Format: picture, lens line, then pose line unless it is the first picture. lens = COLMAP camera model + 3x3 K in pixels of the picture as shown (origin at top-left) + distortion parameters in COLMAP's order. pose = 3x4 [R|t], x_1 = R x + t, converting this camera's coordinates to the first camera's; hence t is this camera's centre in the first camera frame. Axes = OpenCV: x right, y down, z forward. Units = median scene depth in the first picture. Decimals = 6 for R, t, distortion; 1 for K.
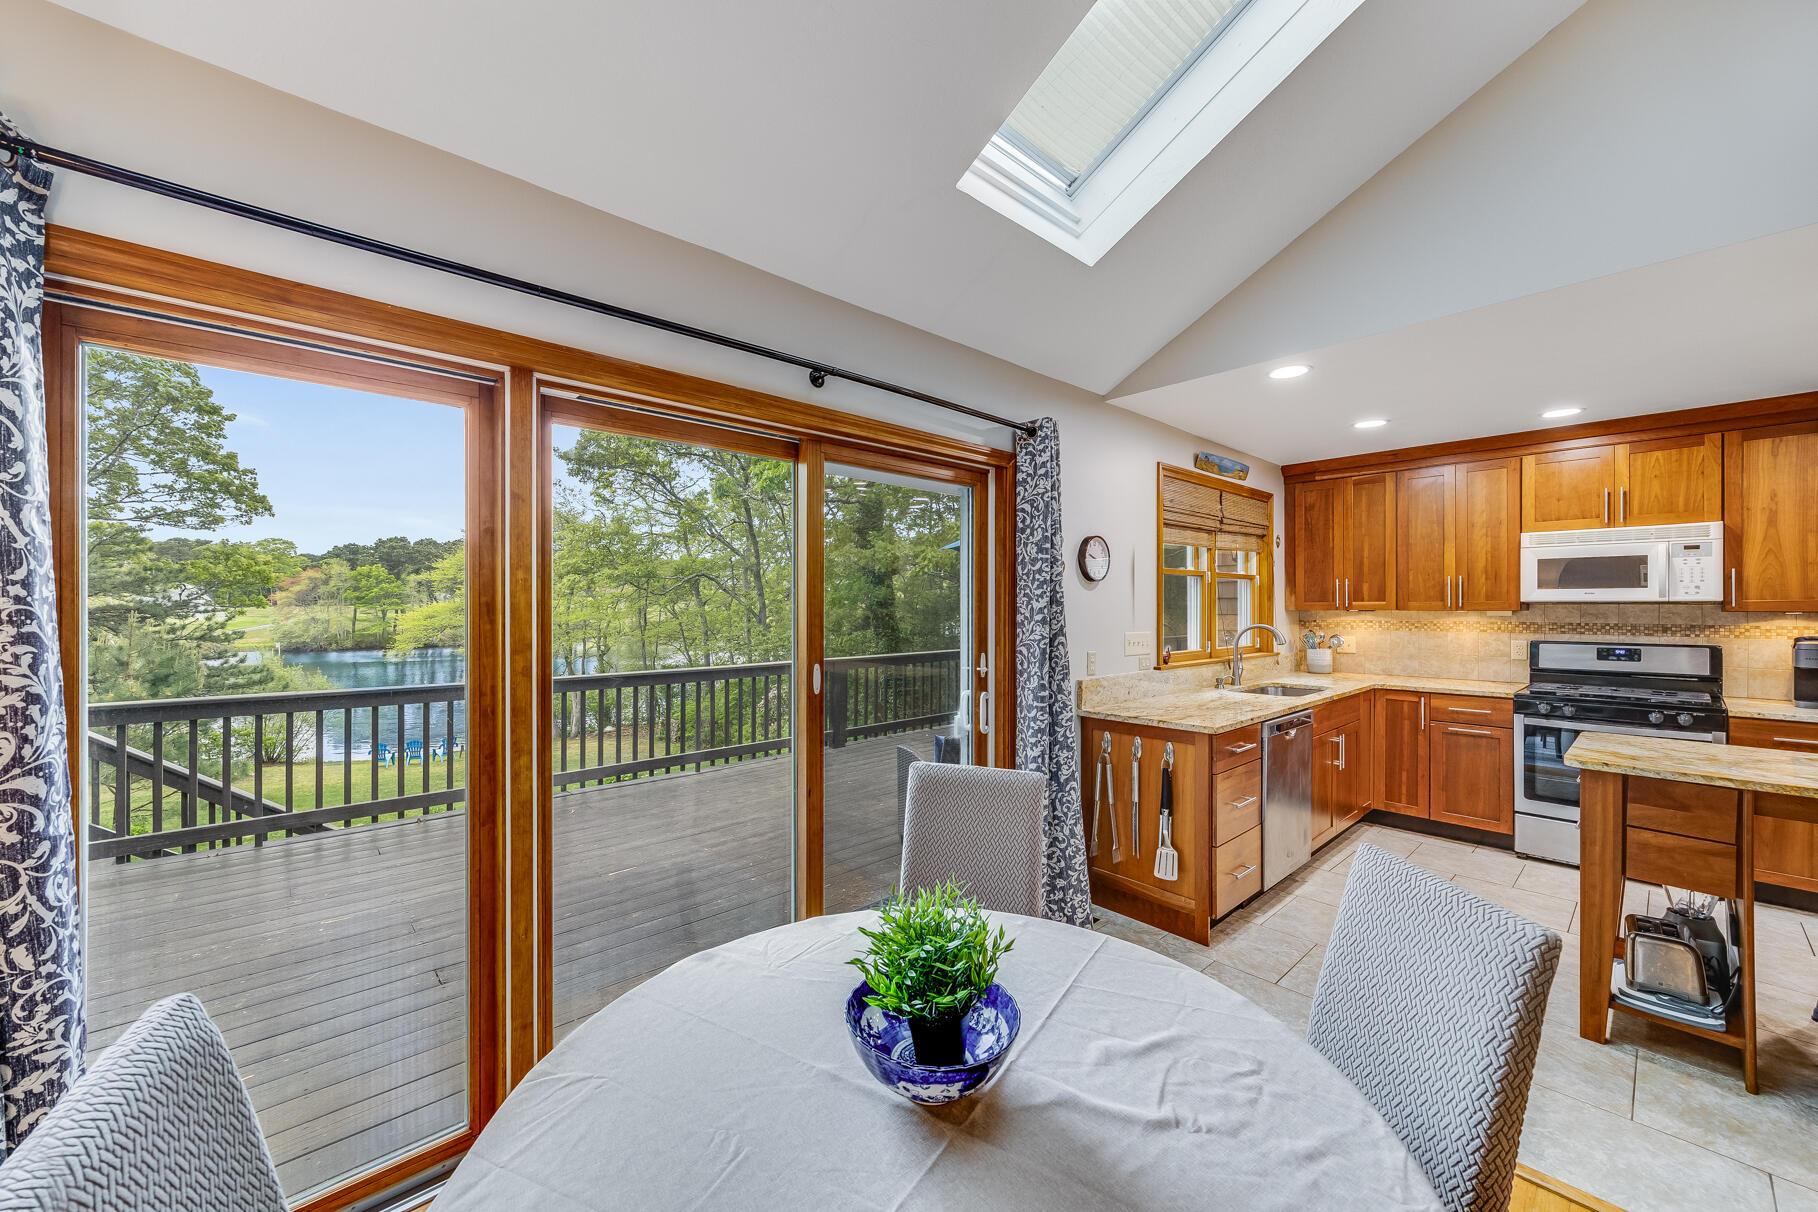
lens RADIAL K [[691.3, 0, 904.8], [0, 691.3, 606.8], [0, 0, 1]] dist [0.003217, -0.000130]
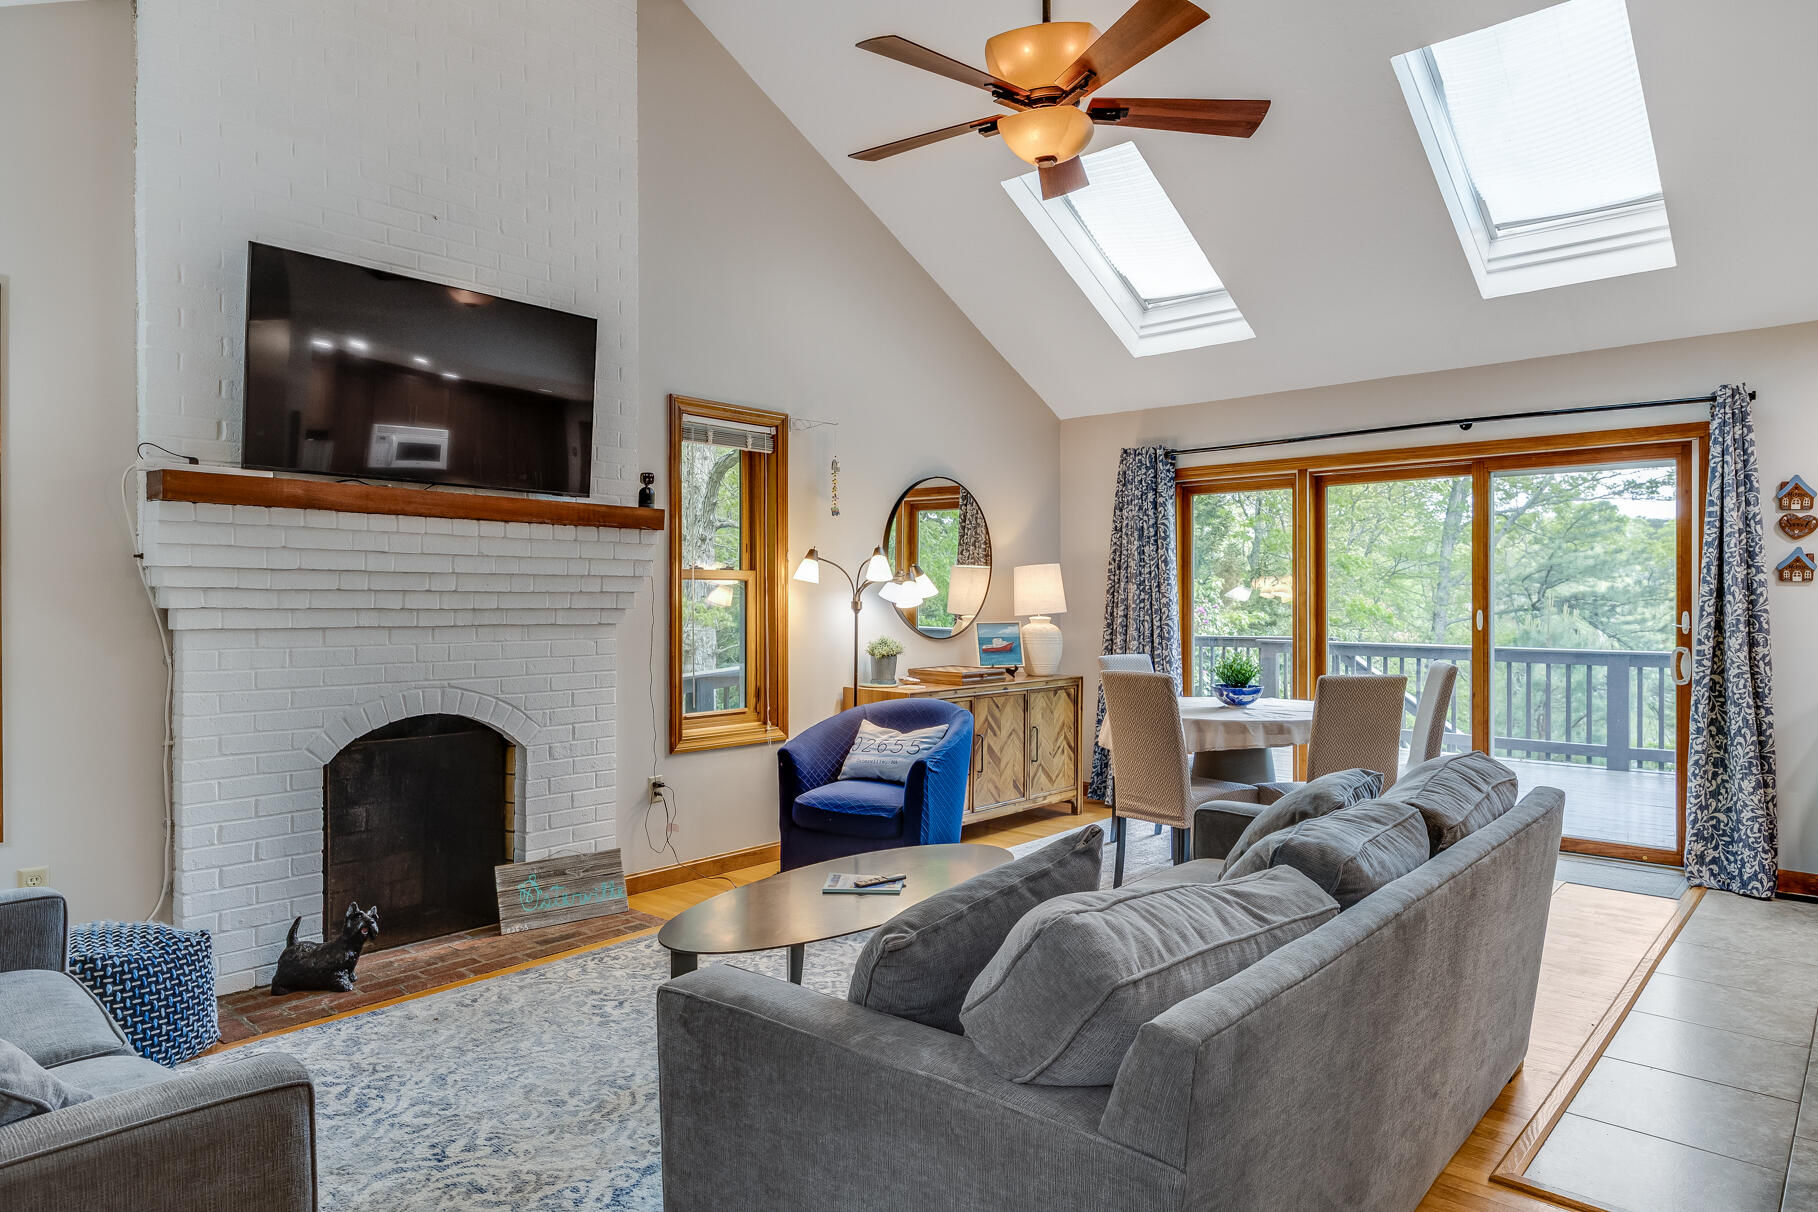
lens RADIAL K [[1022.4, 0, 909.0], [0, 1022.4, 606.0], [0, 0, 1]] dist [-0.006171, -0.001829]
pose [[0.107392, 0.009334, -0.994173, 1.191942], [0.000104, 0.999956, 0.009400, 0.032055], [0.994217, -0.001113, 0.107386, -0.288975]]
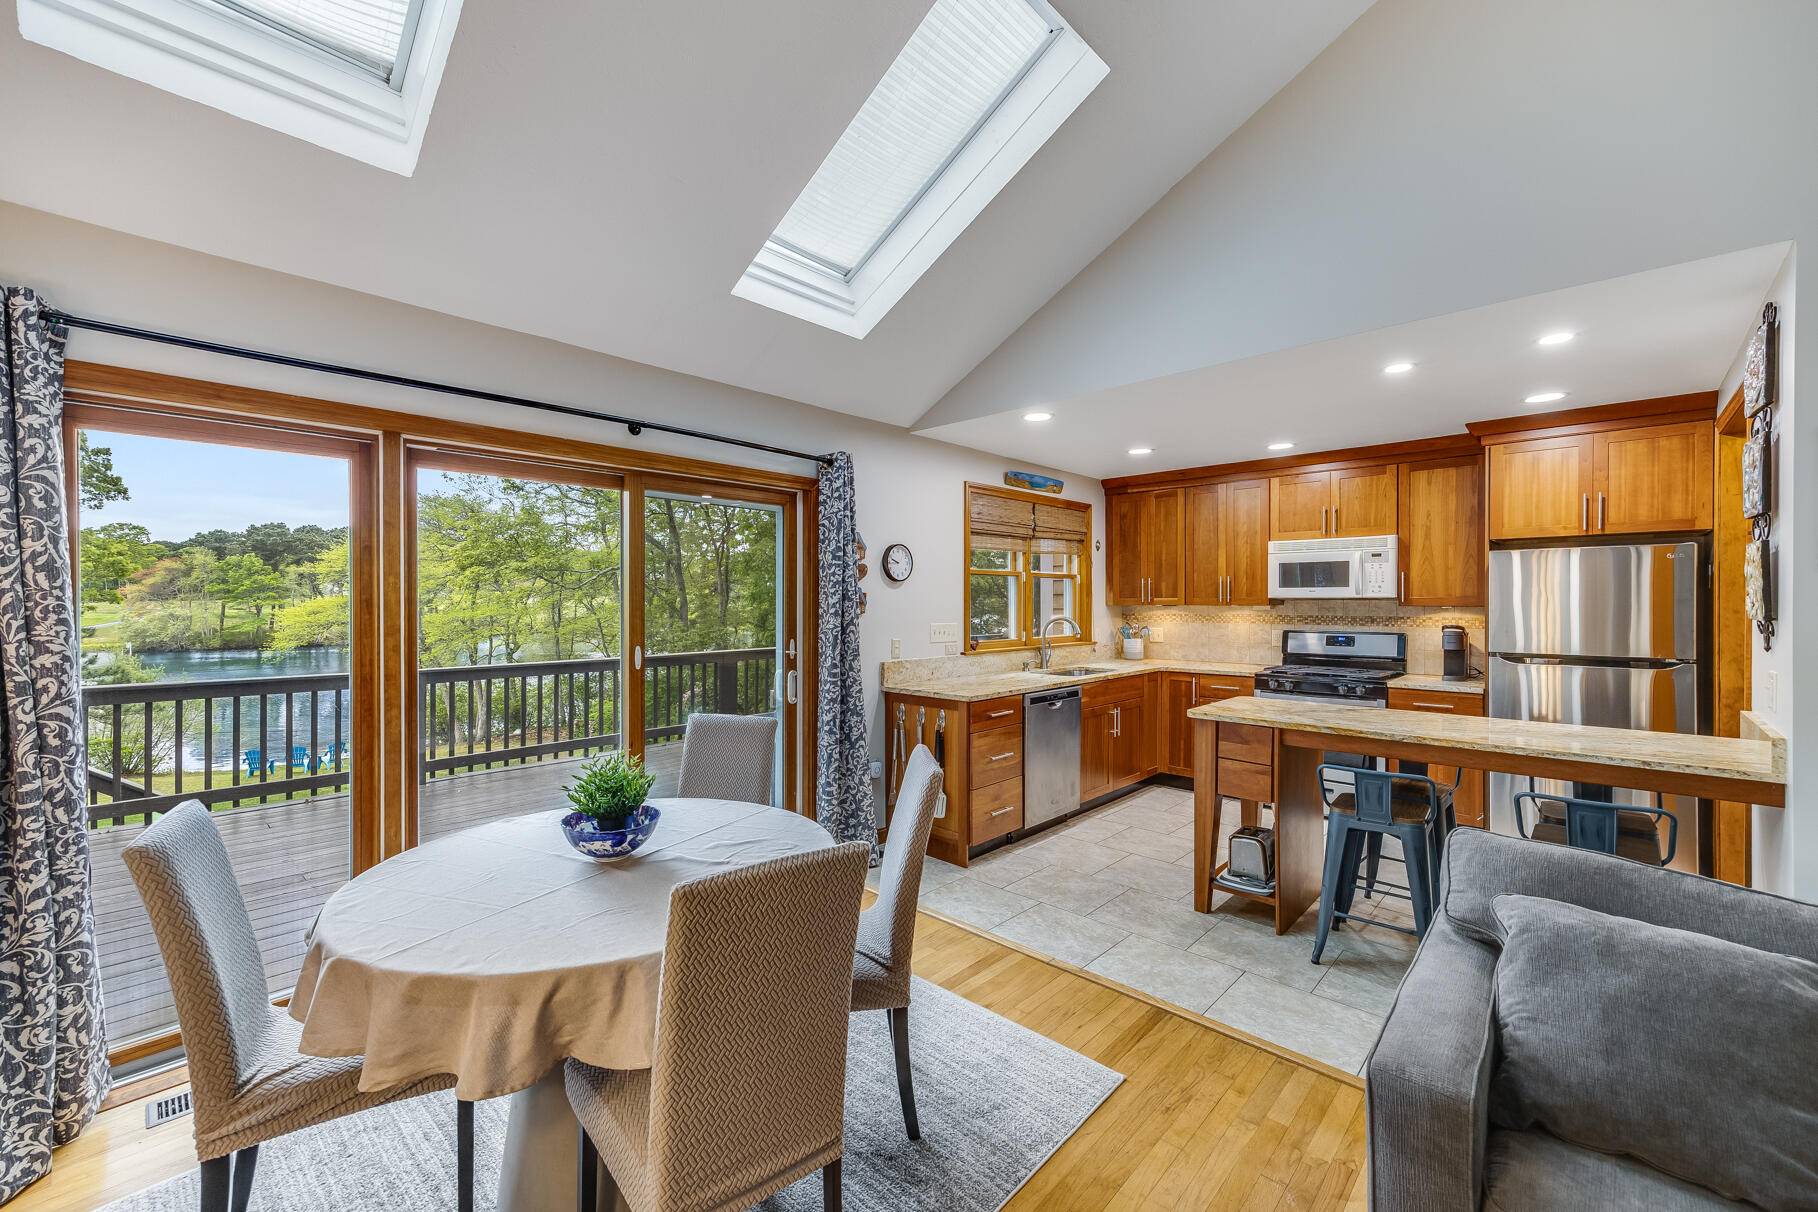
lens RADIAL K [[733.8, 0, 904.5], [0, 733.8, 605.2], [0, 0, 1]] dist [0.015371, -0.002073]
pose [[0.997370, -0.000102, 0.072484, 0.168060], [-0.000231, 0.999990, 0.004574, -0.000549], [-0.072484, -0.004579, 0.997359, -0.256186]]
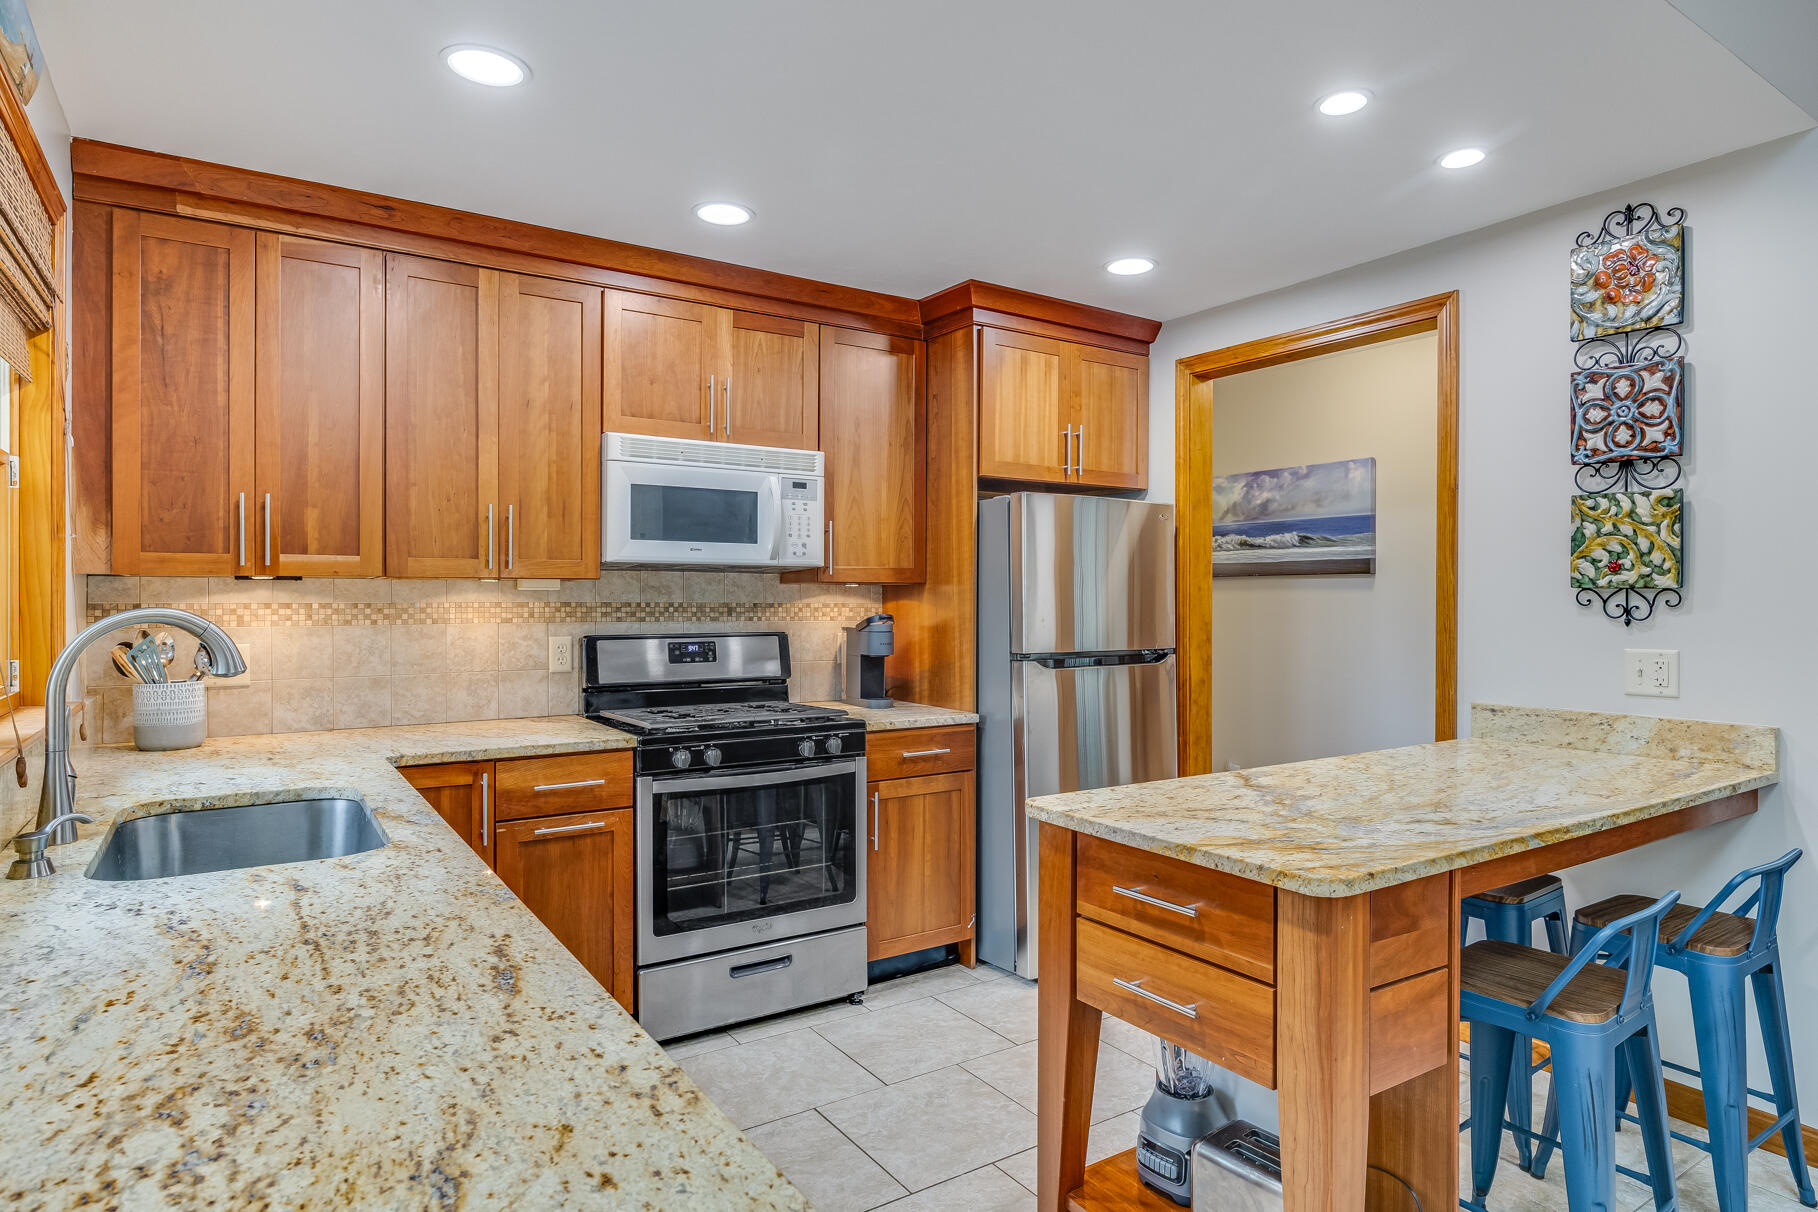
lens RADIAL K [[1022.4, 0, 909.0], [0, 1022.4, 606.0], [0, 0, 1]] dist [-0.006171, -0.001829]
pose [[0.153078, -0.004190, 0.988205, 0.163270], [-0.000173, 0.999991, 0.004266, 0.024161], [-0.988214, -0.000824, 0.153076, 0.690669]]
